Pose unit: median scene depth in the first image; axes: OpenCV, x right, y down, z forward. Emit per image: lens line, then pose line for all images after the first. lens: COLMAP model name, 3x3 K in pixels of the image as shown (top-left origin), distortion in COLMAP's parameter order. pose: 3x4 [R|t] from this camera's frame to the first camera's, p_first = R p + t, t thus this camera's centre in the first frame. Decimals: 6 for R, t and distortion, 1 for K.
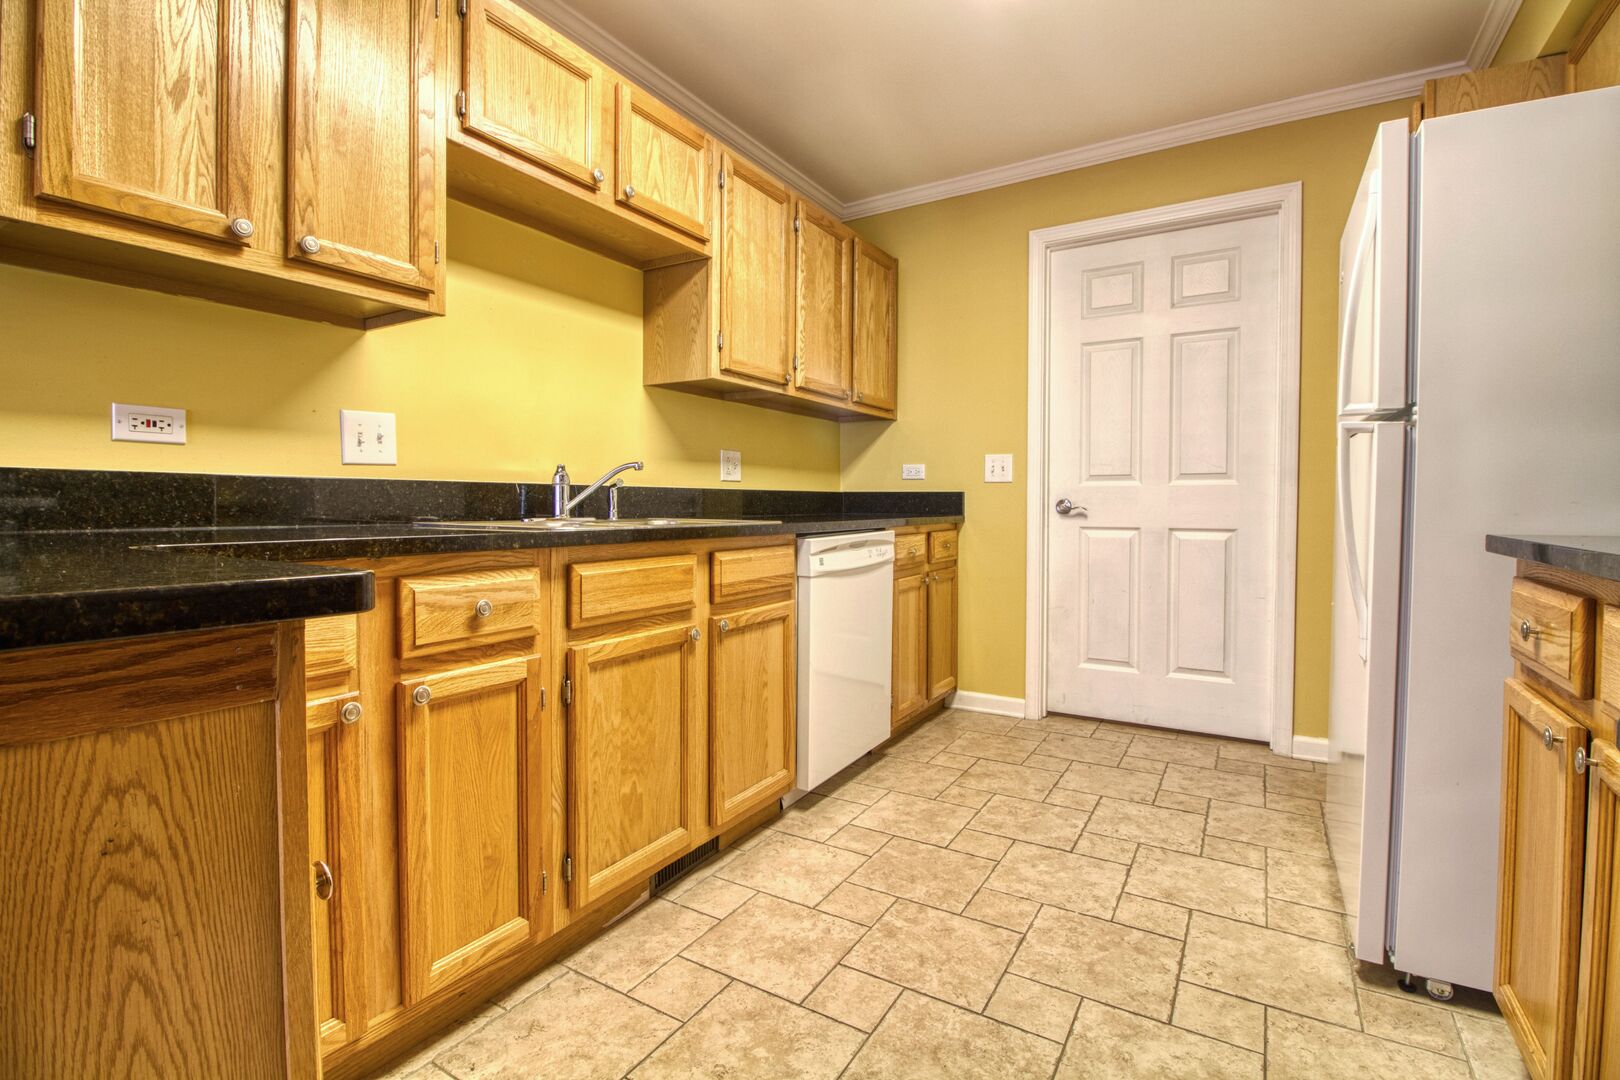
lens RADIAL K [[747.0, 0, 804.0], [0, 747.0, 523.8], [0, 0, 1]] dist [-0.002861, -0.011114]
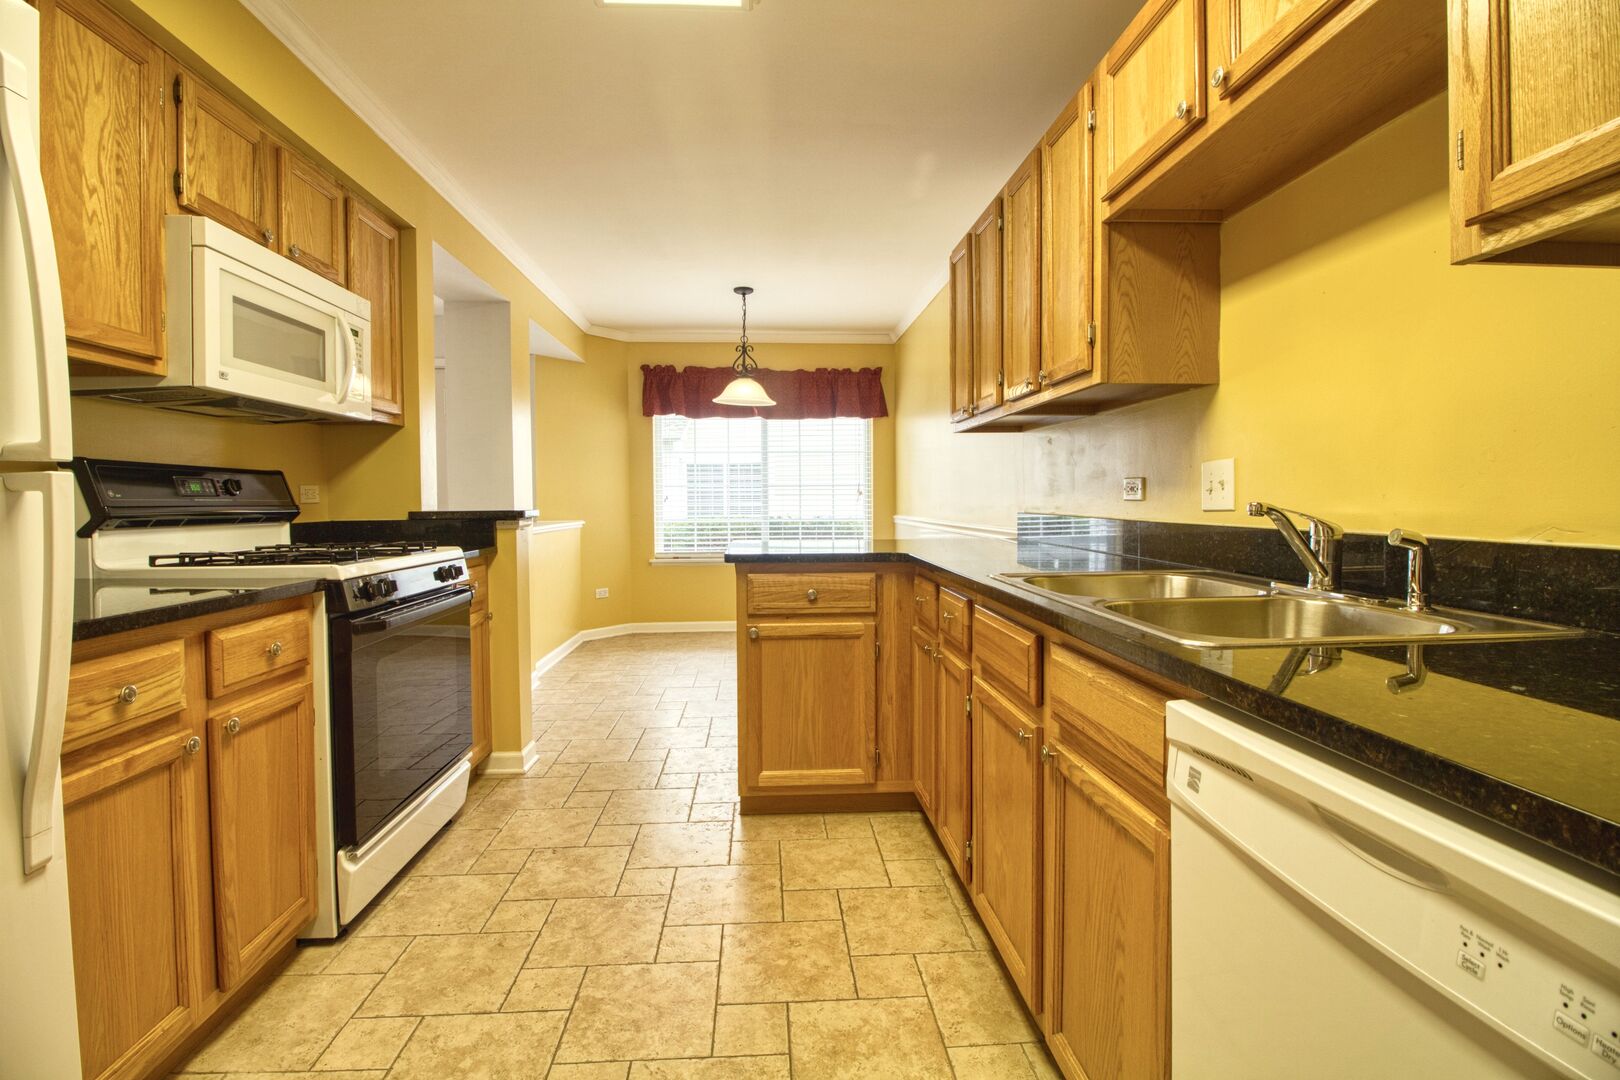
lens RADIAL K [[747.0, 0, 806.4], [0, 747.0, 523.0], [0, 0, 1]] dist [-0.002861, -0.011114]
pose [[-0.819634, 0.021336, -0.572489, 0.452938], [-0.011538, 0.998489, 0.053731, -0.105401], [0.572771, 0.050646, -0.818150, 1.434944]]
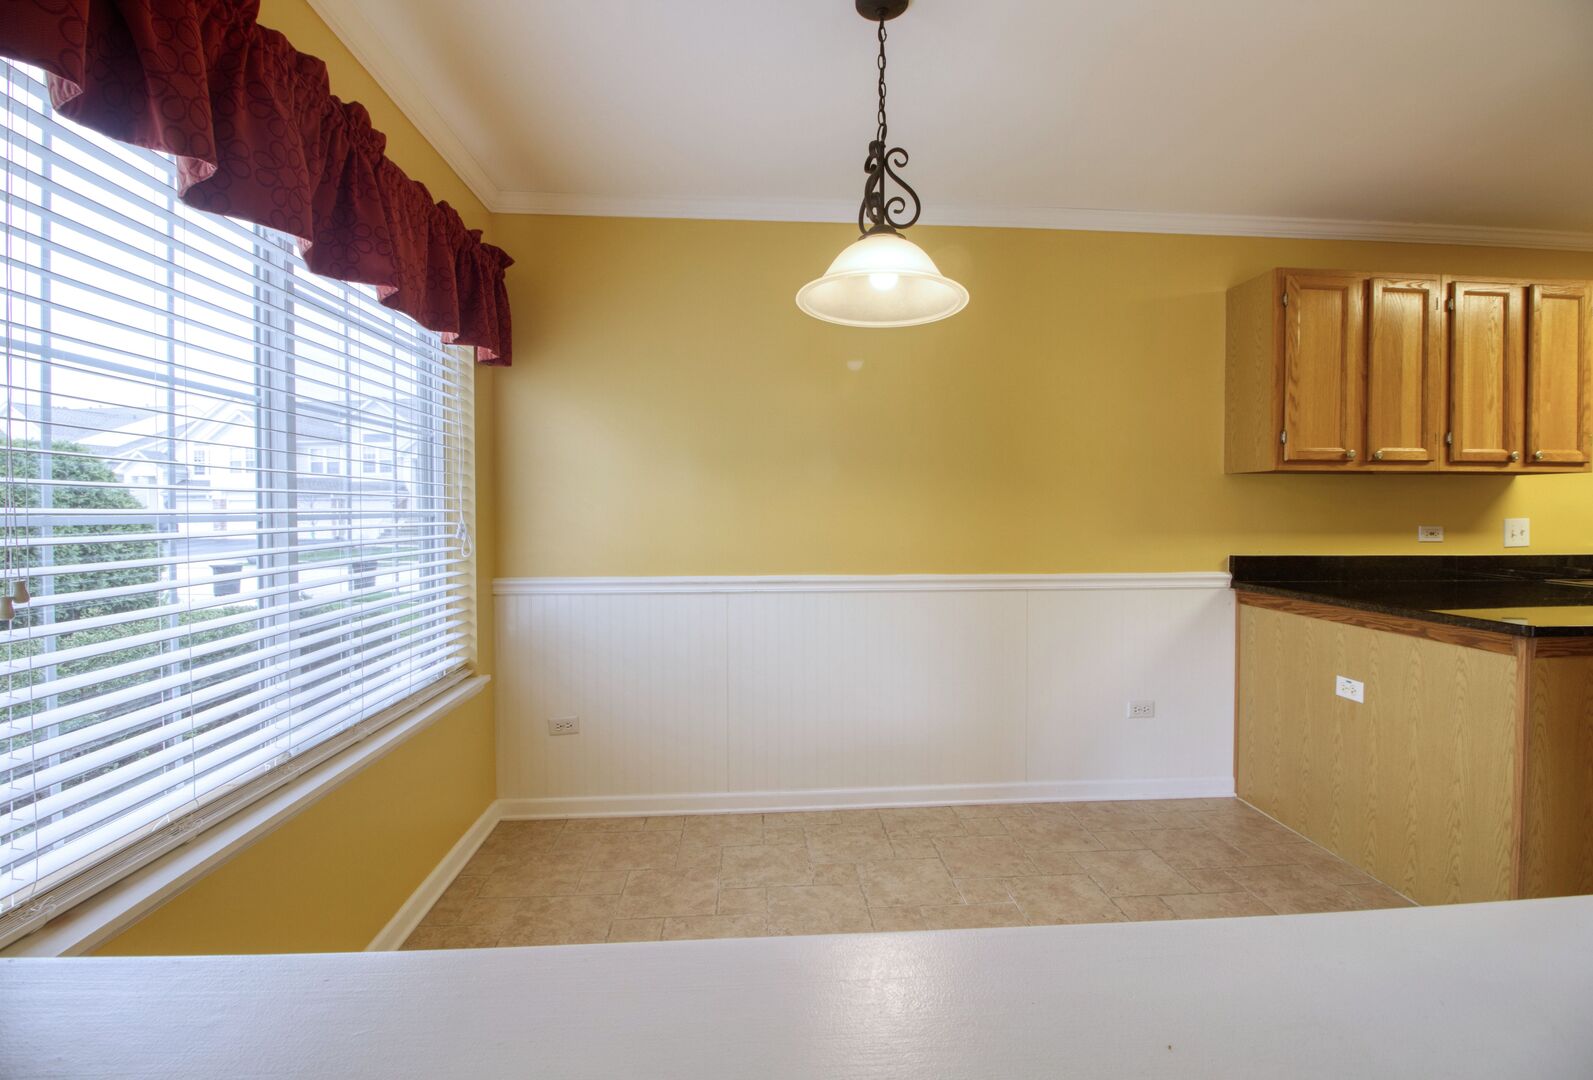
lens RADIAL K [[744.3, 0, 799.7], [0, 744.3, 506.8], [0, 0, 1]] dist [-0.018332, -0.001616]
pose [[0.583230, -0.001092, -0.812306, -0.142263], [-0.022951, 0.999578, -0.017823, -0.099690], [0.811983, 0.029039, 0.582959, -1.406413]]
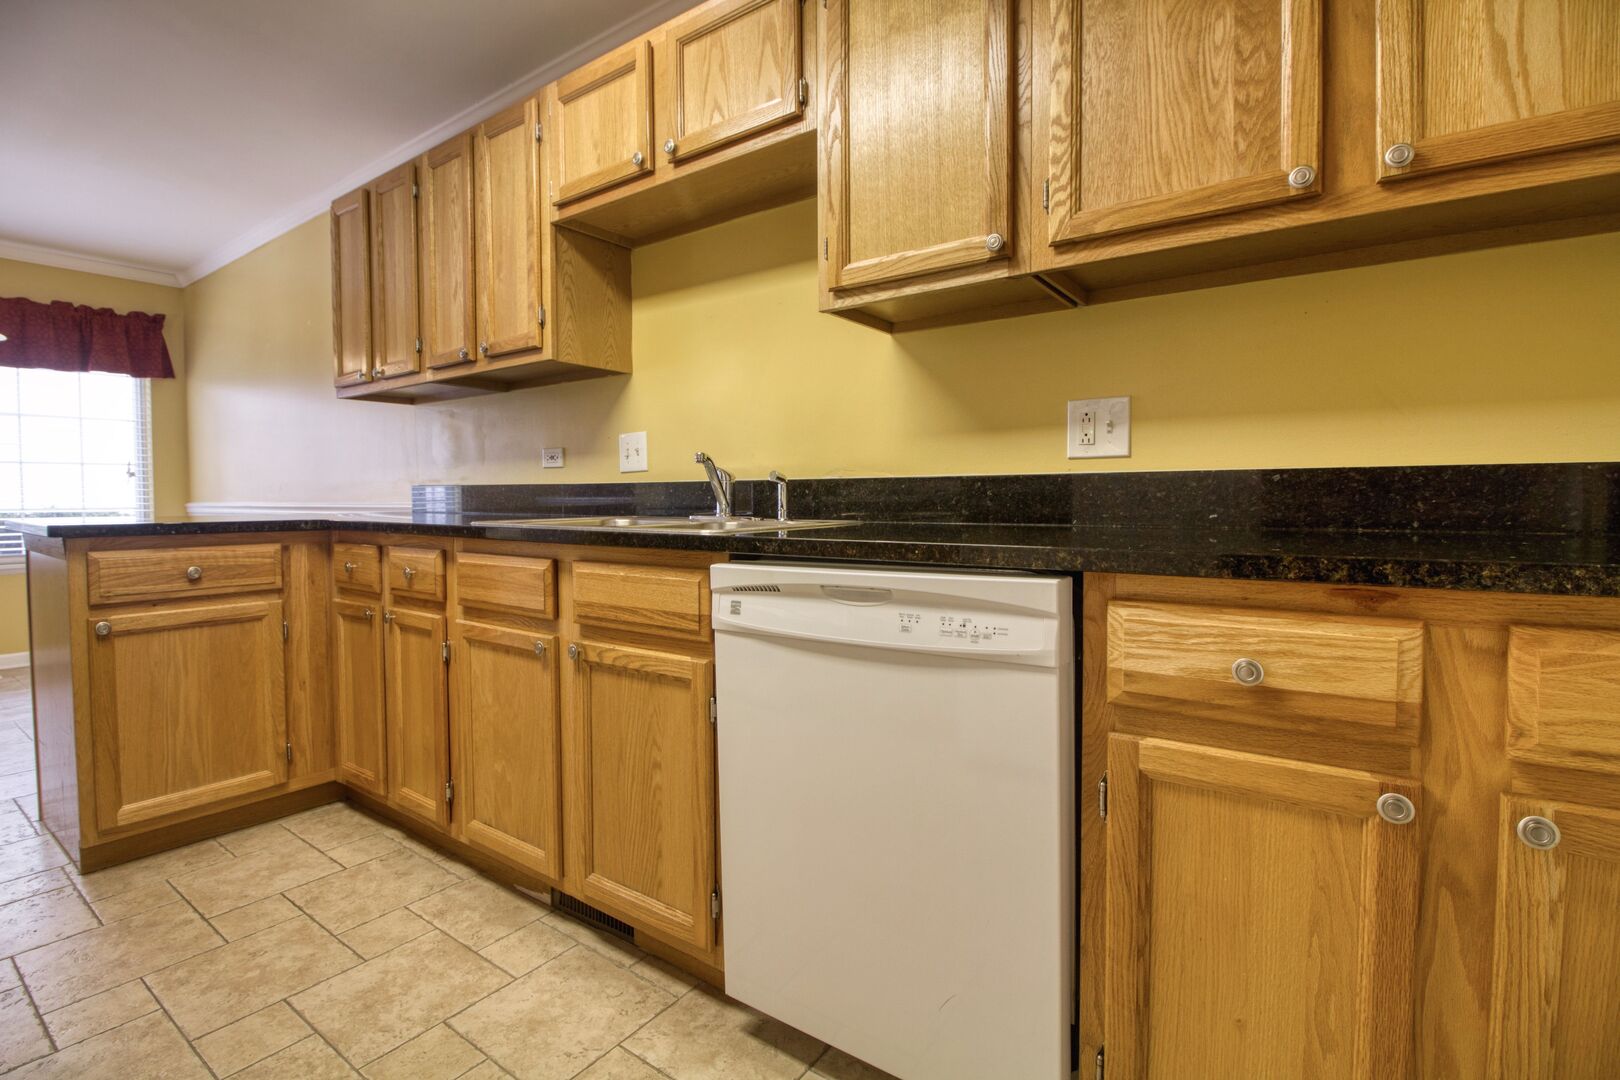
lens RADIAL K [[747.0, 0, 808.2], [0, 747.0, 522.4], [0, 0, 1]] dist [-0.002861, -0.011114]
pose [[-0.073873, 0.032401, -0.996741, 0.693772], [-0.023354, 0.999142, 0.034209, -0.039690], [0.996994, 0.025805, -0.073053, 1.332525]]
